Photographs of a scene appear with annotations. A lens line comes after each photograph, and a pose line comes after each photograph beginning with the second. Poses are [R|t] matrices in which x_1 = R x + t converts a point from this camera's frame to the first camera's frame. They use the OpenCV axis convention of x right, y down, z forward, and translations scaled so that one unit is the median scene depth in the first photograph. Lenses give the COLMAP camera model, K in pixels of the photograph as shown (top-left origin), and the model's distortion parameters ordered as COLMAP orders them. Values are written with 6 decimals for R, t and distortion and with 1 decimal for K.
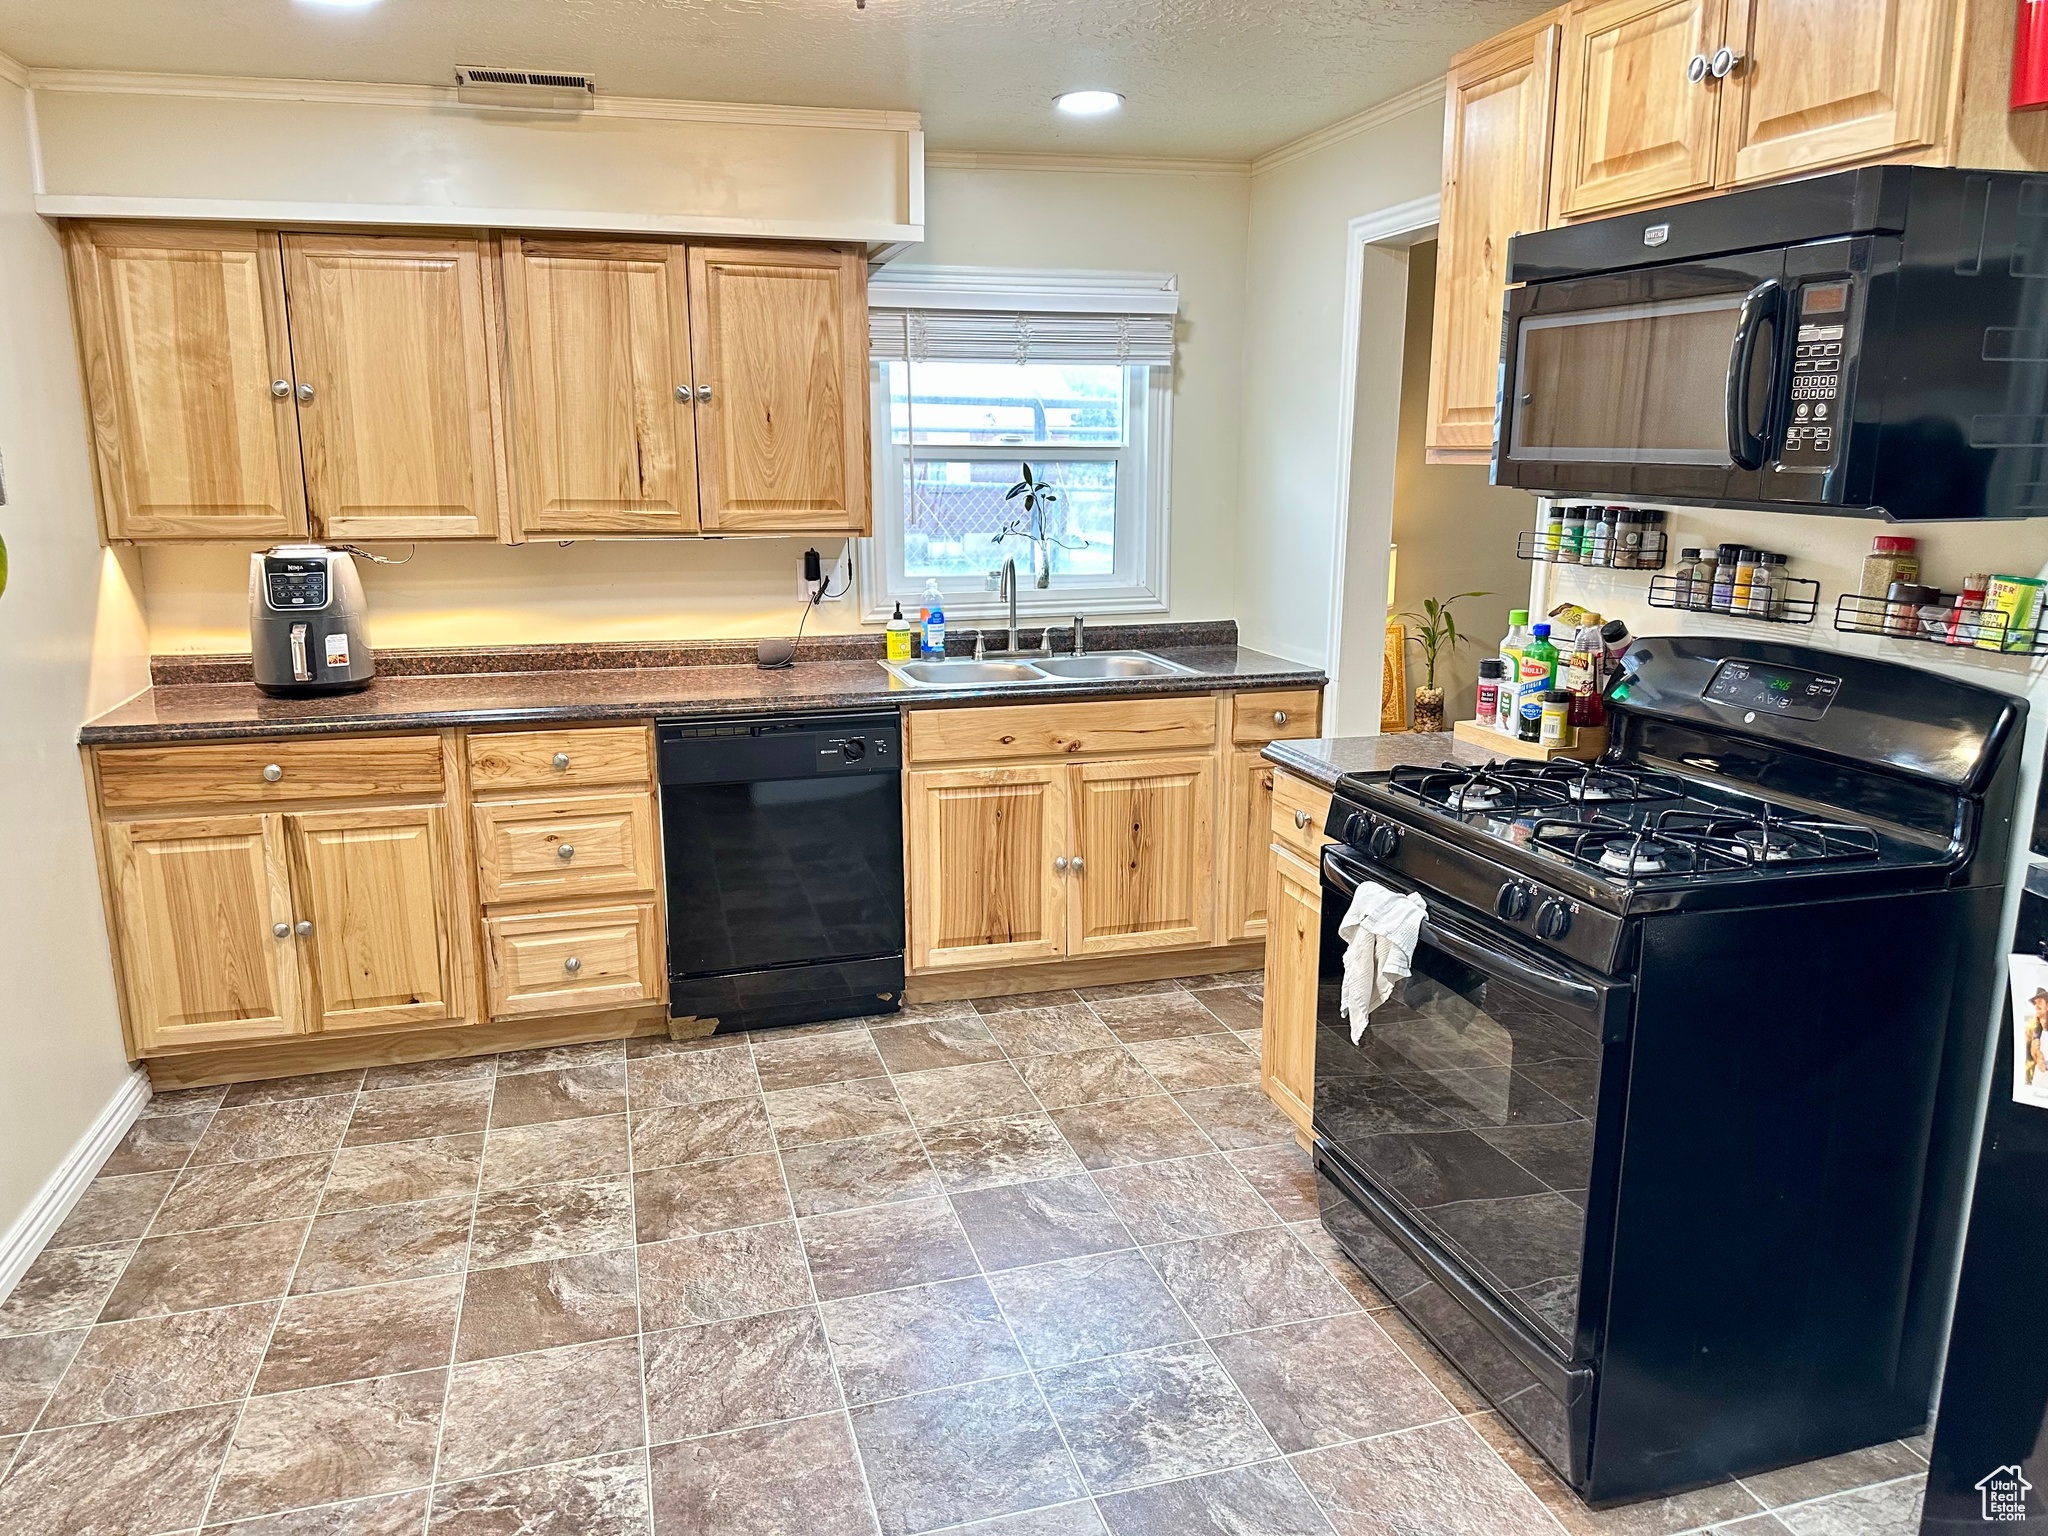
lens RADIAL K [[1445.2, 0, 1020.9], [0, 1445.2, 761.6], [0, 0, 1]] dist [0.069634, -0.078940]
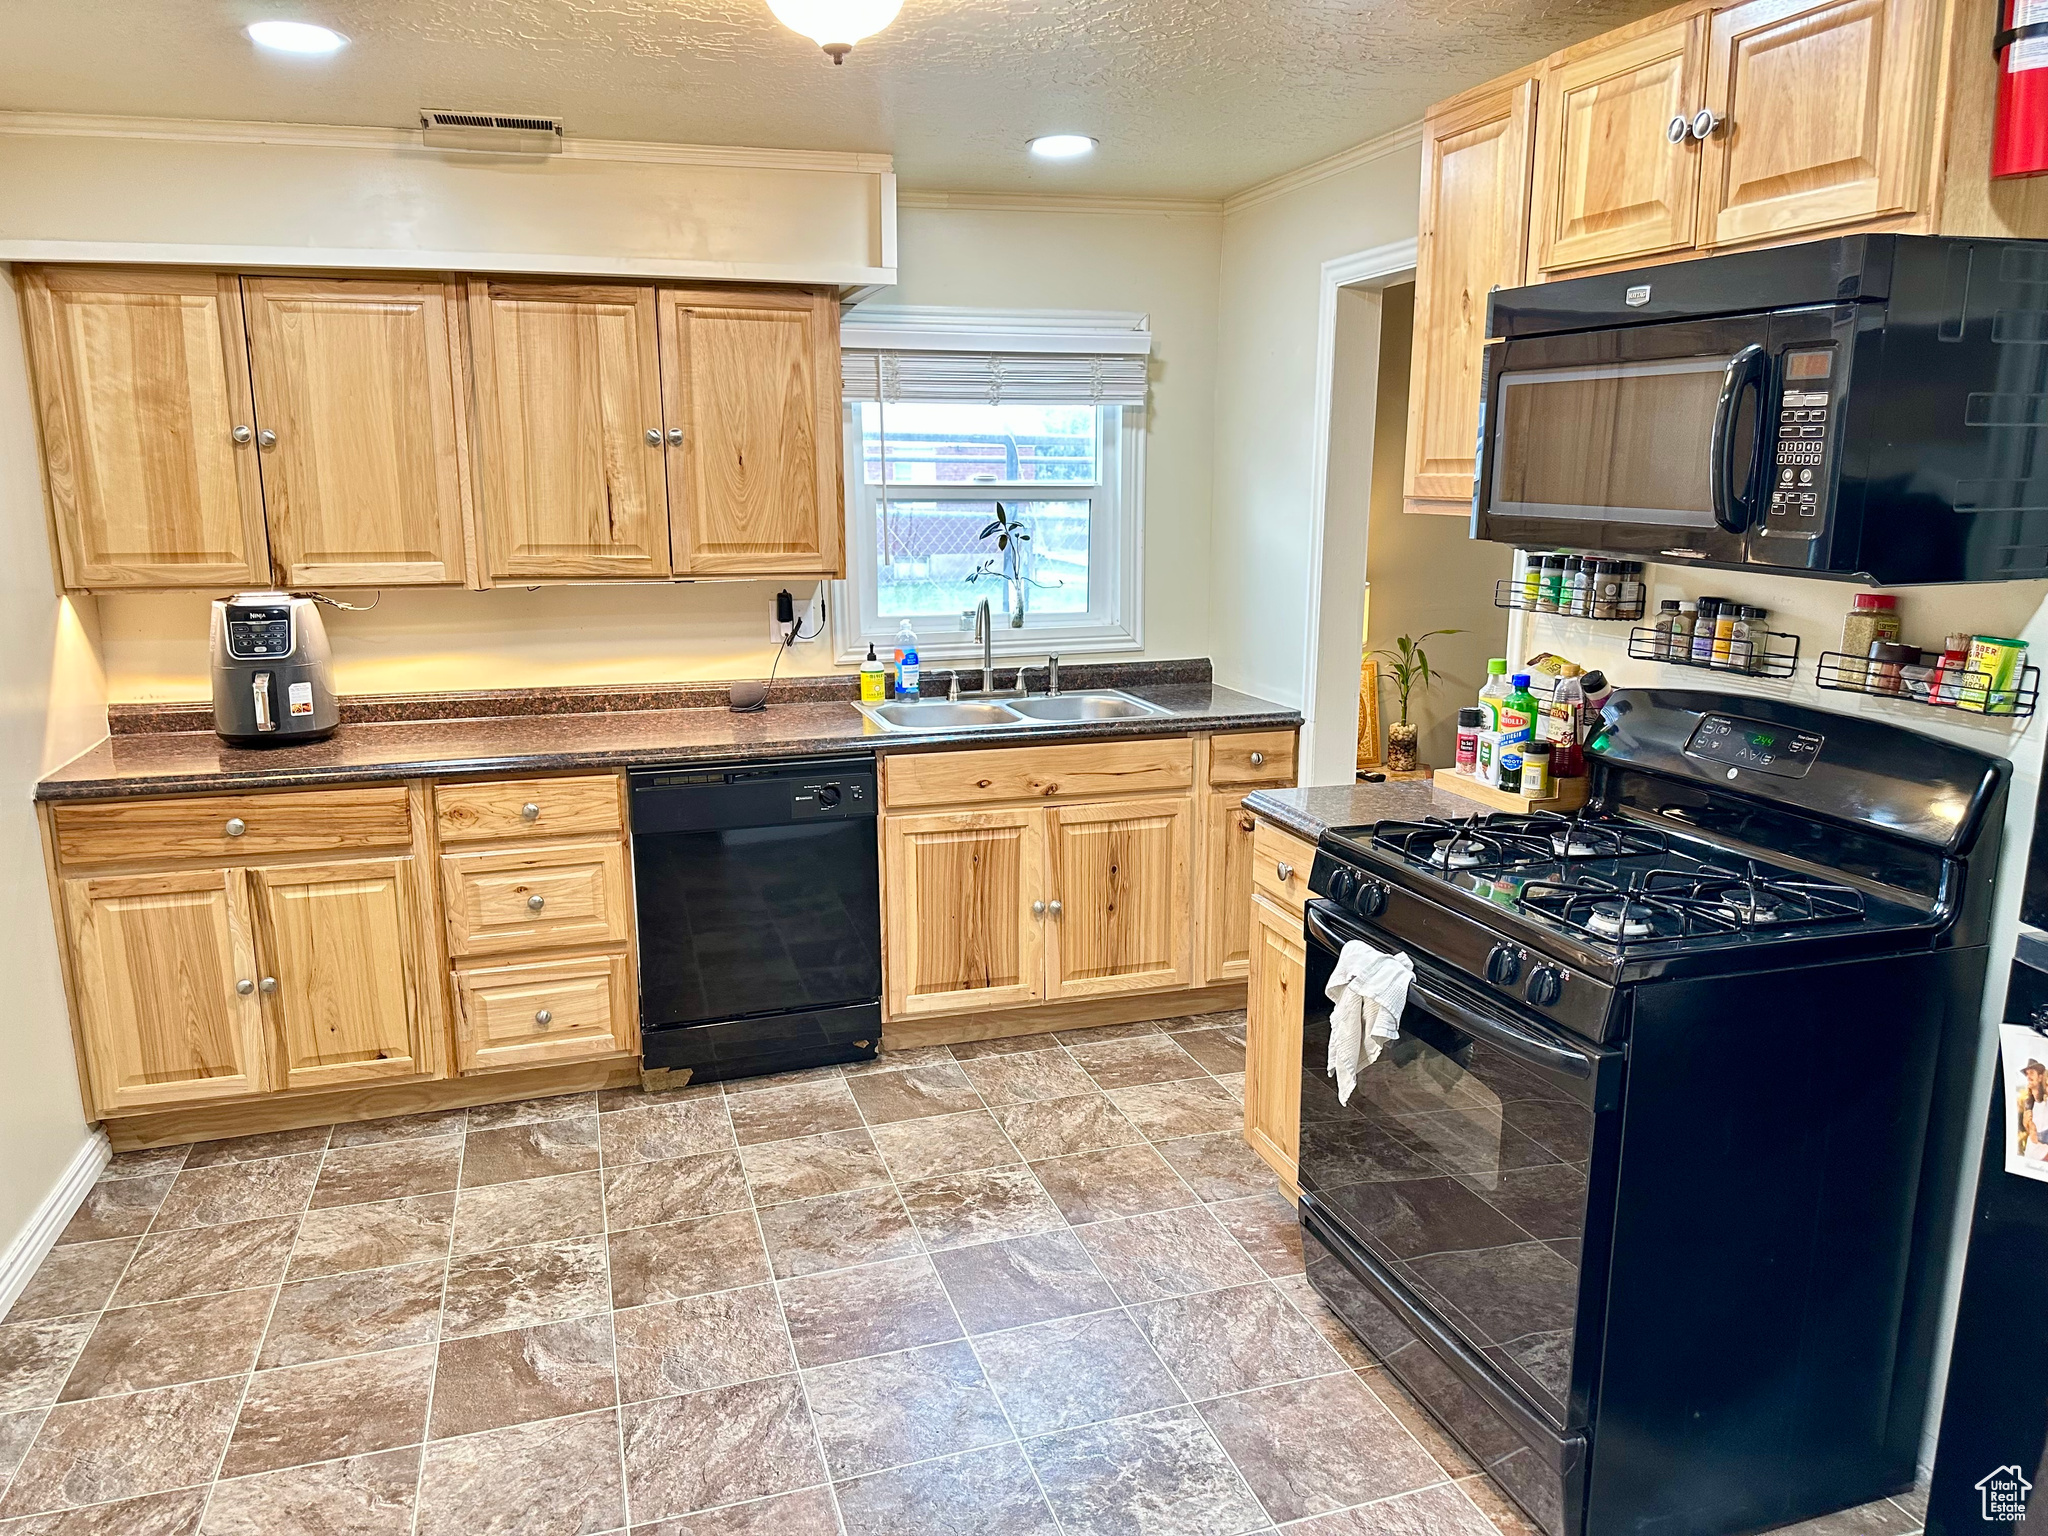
lens RADIAL K [[1445.2, 0, 1019.8], [0, 1445.2, 773.1], [0, 0, 1]] dist [0.069634, -0.078940]
pose [[0.999729, -0.006544, 0.022359, -0.007707], [0.006639, 0.999969, -0.004179, -0.020488], [-0.022331, 0.004326, 0.999741, 0.007930]]
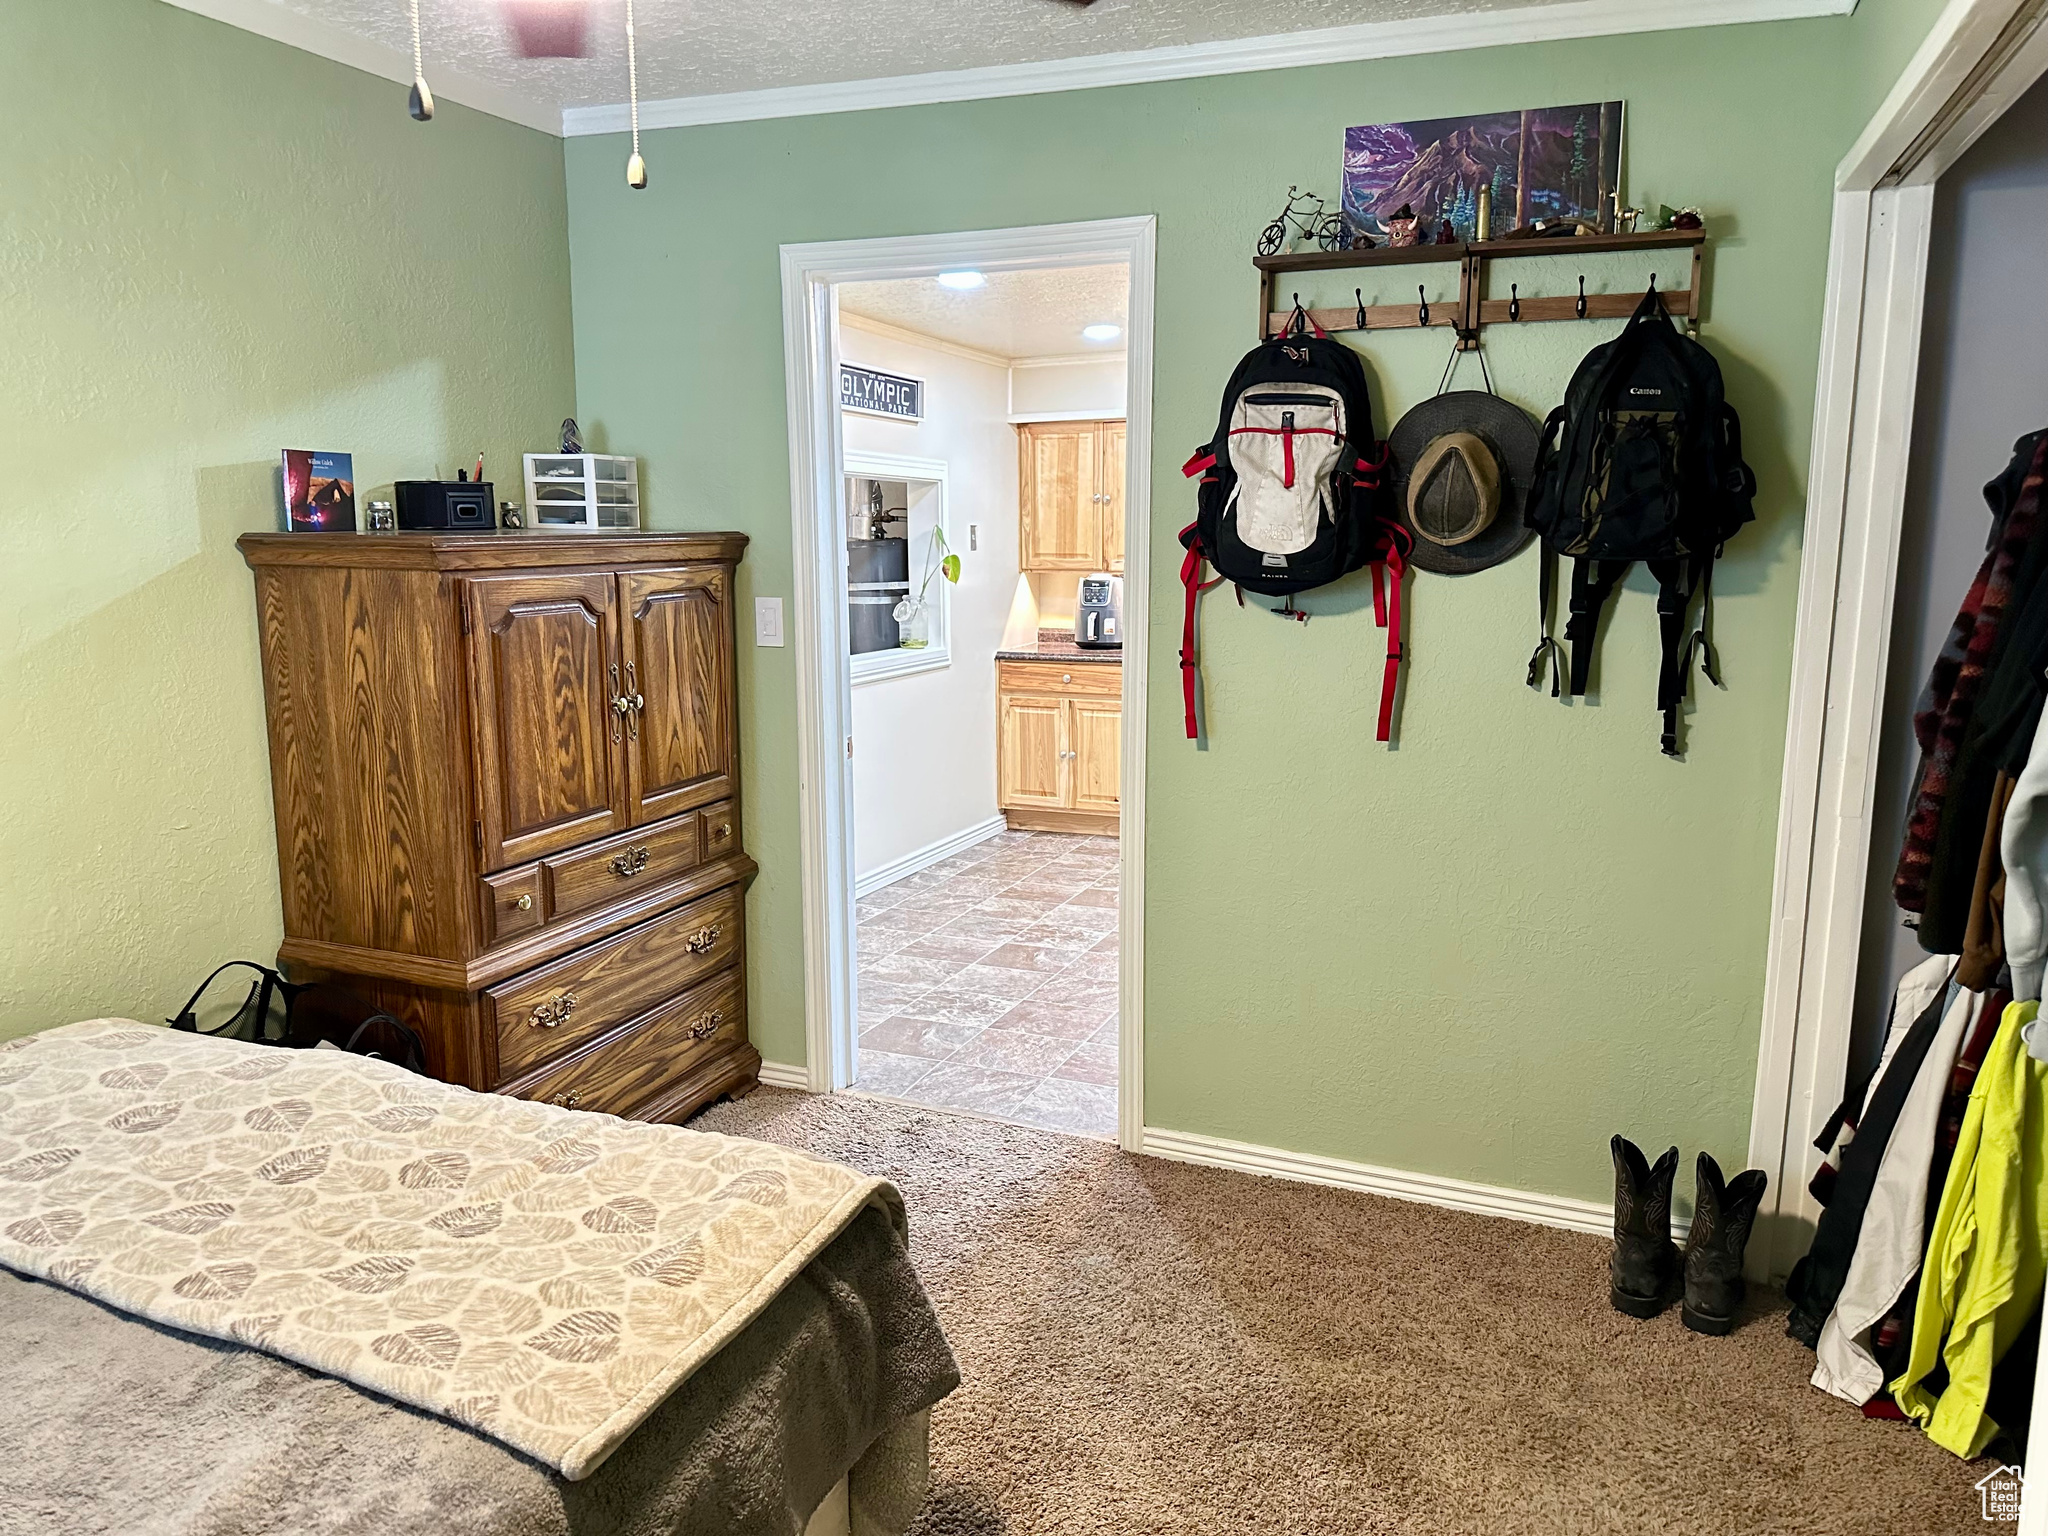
lens RADIAL K [[1445.2, 0, 1032.2], [0, 1445.2, 781.0], [0, 0, 1]] dist [0.069634, -0.078940]
pose [[0.797161, 0.099915, -0.595441, 0.698488], [-0.123048, 0.992399, 0.001791, 0.154682], [0.591095, 0.071840, 0.803397, -0.687905]]
